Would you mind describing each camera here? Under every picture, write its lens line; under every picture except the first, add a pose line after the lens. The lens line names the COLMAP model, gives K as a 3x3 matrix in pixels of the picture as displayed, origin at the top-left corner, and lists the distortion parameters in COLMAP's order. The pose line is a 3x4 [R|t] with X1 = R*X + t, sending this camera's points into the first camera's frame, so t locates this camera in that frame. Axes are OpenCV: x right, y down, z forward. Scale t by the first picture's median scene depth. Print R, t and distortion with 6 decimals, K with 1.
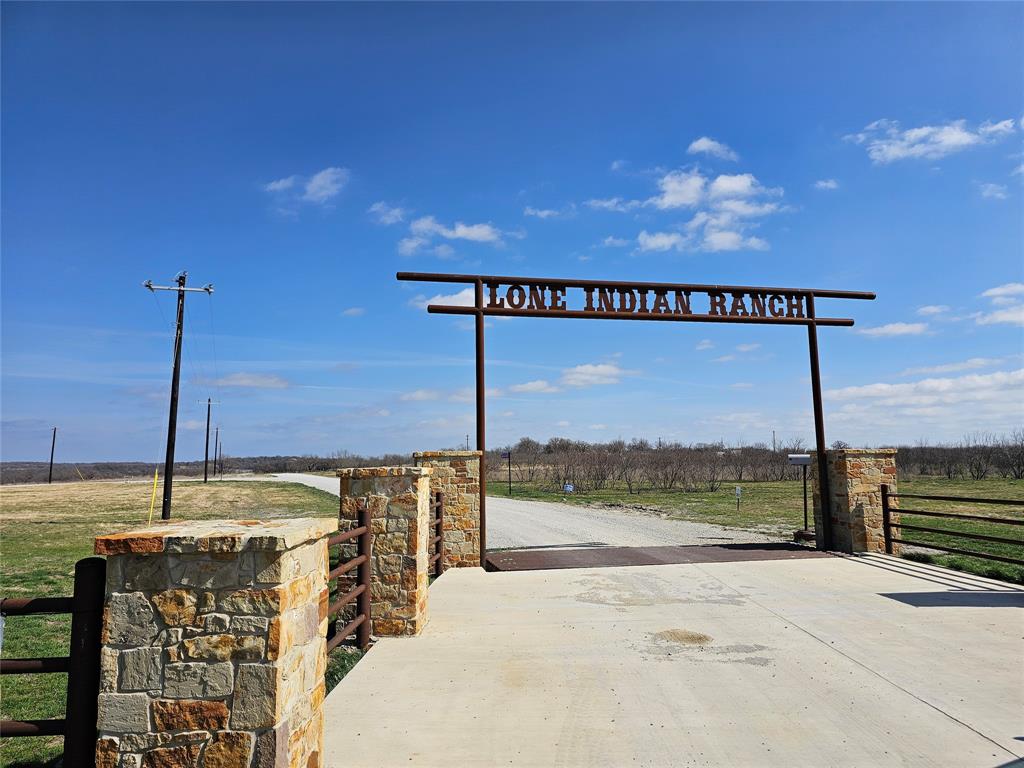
lens RADIAL K [[733.2, 0, 512.0], [0, 733.2, 384.0], [0, 0, 1]] dist [0.088110, -0.078007]
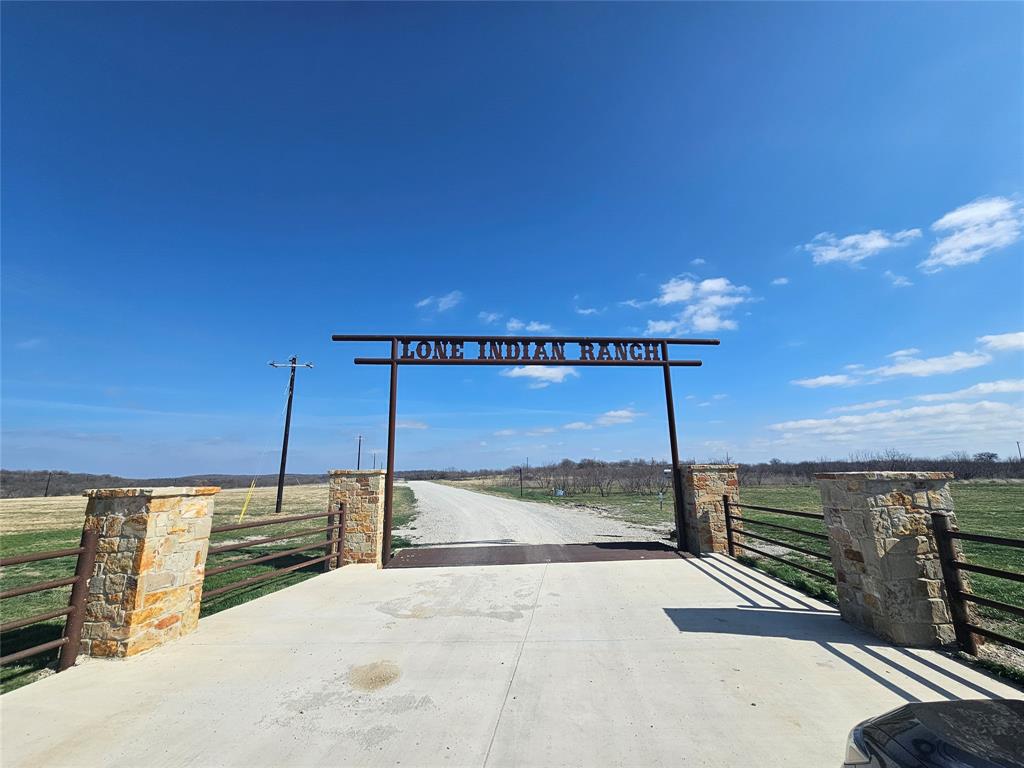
lens RADIAL K [[442.8, 0, 522.6], [0, 442.8, 383.6], [0, 0, 1]] dist [0.013471, 0.000187]
pose [[0.991045, -0.030650, -0.129960, 0.272931], [0.018212, 0.995230, -0.095838, 0.019557], [0.132277, 0.092613, 0.986877, 0.237273]]
